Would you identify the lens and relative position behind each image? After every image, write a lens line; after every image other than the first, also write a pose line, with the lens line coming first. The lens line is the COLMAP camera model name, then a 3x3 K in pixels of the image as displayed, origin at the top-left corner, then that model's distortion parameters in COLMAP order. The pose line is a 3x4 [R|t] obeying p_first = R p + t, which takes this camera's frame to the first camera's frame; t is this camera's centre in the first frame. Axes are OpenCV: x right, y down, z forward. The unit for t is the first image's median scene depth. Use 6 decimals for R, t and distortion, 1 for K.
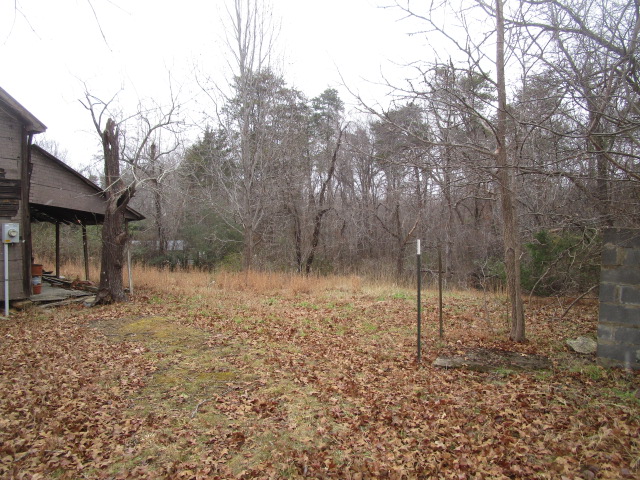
lens RADIAL K [[470.5, 0, 320.8], [0, 470.5, 244.3], [0, 0, 1]] dist [-0.004148, 0.005983]
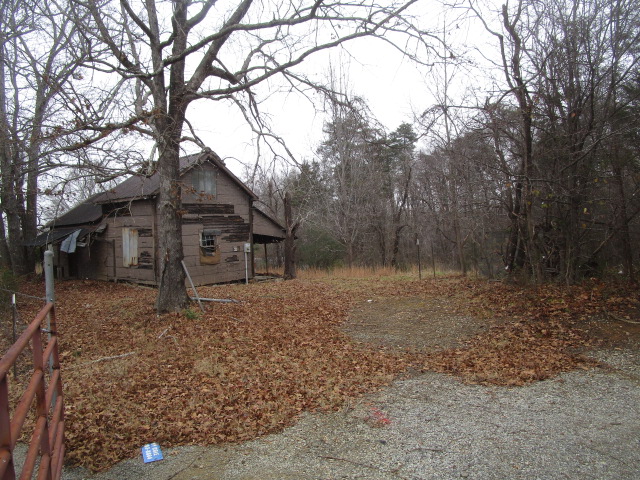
lens RADIAL K [[470.5, 0, 321.9], [0, 470.5, 241.1], [0, 0, 1]] dist [-0.004148, 0.005983]
pose [[0.981669, -0.051872, -0.183400, 0.029365], [0.044704, 0.998074, -0.043009, 0.017976], [0.185278, 0.034022, 0.982097, -0.359624]]
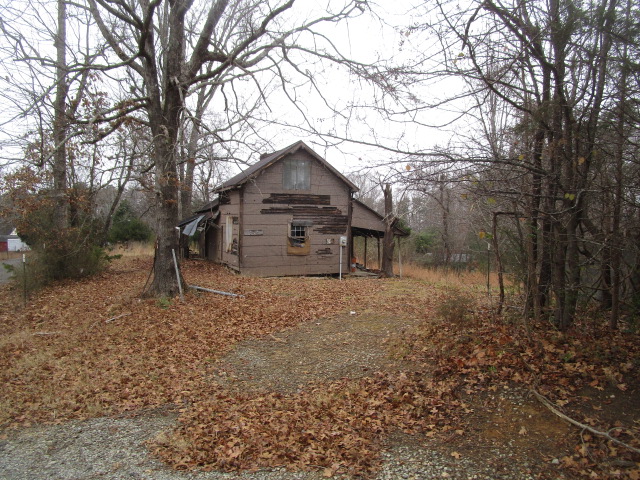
lens RADIAL K [[470.5, 0, 319.7], [0, 470.5, 239.2], [0, 0, 1]] dist [-0.004148, 0.005983]
pose [[0.804227, 0.003699, -0.594311, 0.165911], [-0.032050, 0.998795, -0.037154, 0.016095], [0.593458, 0.048928, 0.803376, -0.246383]]
